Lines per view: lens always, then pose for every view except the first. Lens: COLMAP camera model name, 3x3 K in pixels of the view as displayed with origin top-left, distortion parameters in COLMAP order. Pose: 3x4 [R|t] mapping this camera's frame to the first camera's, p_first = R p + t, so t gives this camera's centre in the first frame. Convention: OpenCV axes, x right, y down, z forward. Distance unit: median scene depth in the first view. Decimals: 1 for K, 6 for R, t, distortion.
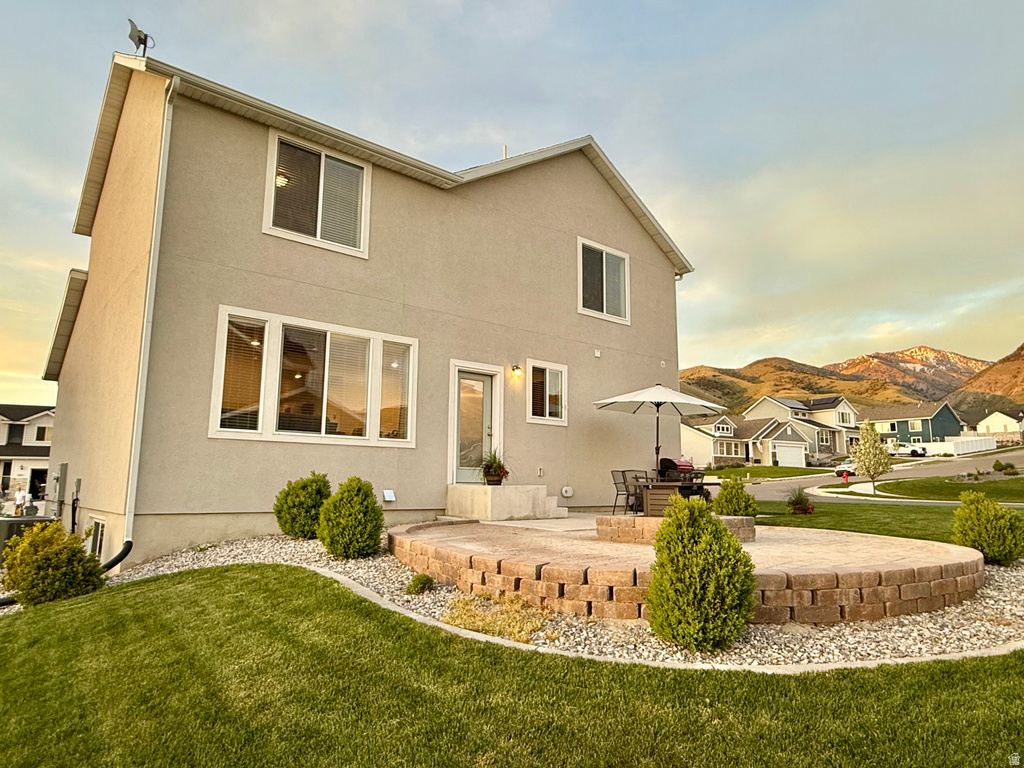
lens RADIAL K [[642.2, 0, 512.0], [0, 642.2, 384.0], [0, 0, 1]] dist [0.004594, 0.000537]
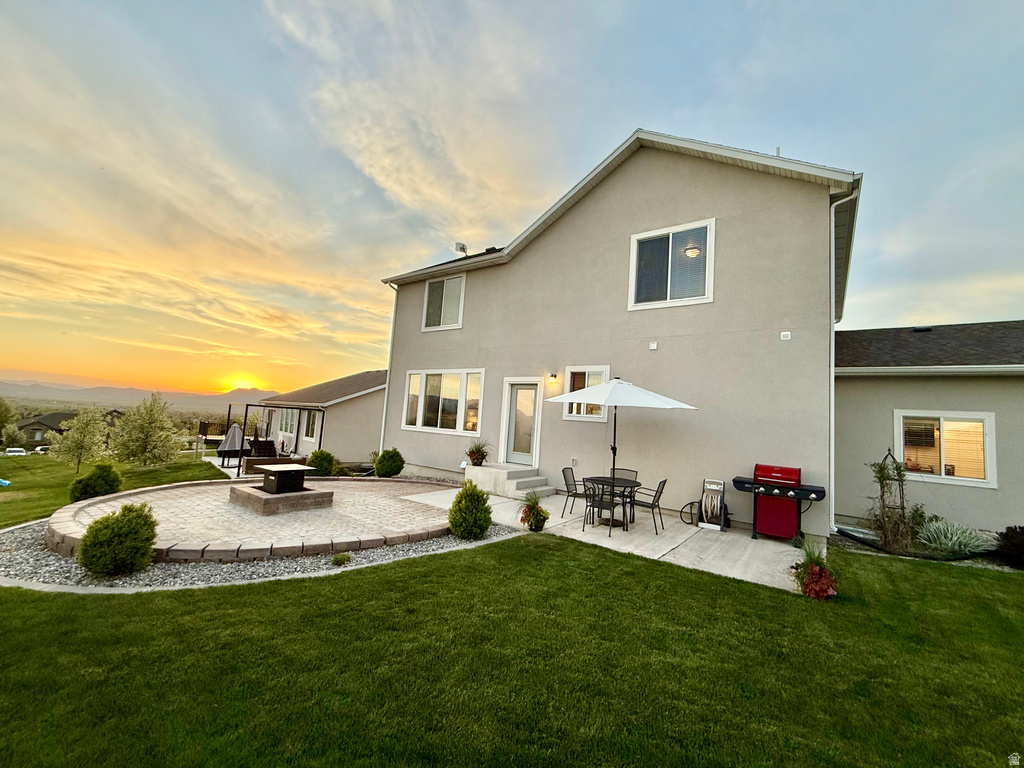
lens RADIAL K [[422.7, 0, 512.0], [0, 422.7, 384.0], [0, 0, 1]] dist [0.000563, 0.000342]
pose [[0.237682, -0.079475, -0.968086, 0.780230], [0.084941, 0.994530, -0.060791, 0.033687], [0.967622, -0.067781, 0.243132, 0.720129]]
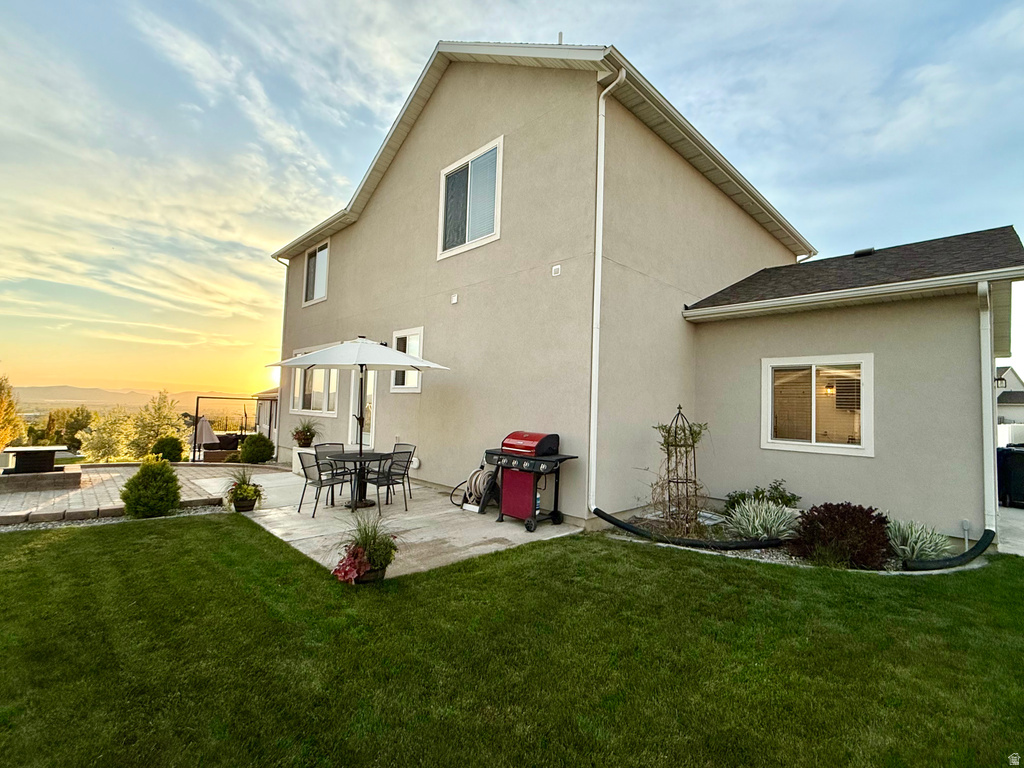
lens RADIAL K [[465.3, 0, 512.0], [0, 465.3, 384.0], [0, 0, 1]] dist [-0.002020, -0.000306]
pose [[0.075341, -0.059647, -0.995372, 0.808723], [0.123819, 0.991043, -0.050016, 0.109761], [0.989441, -0.119478, 0.082052, 1.141222]]
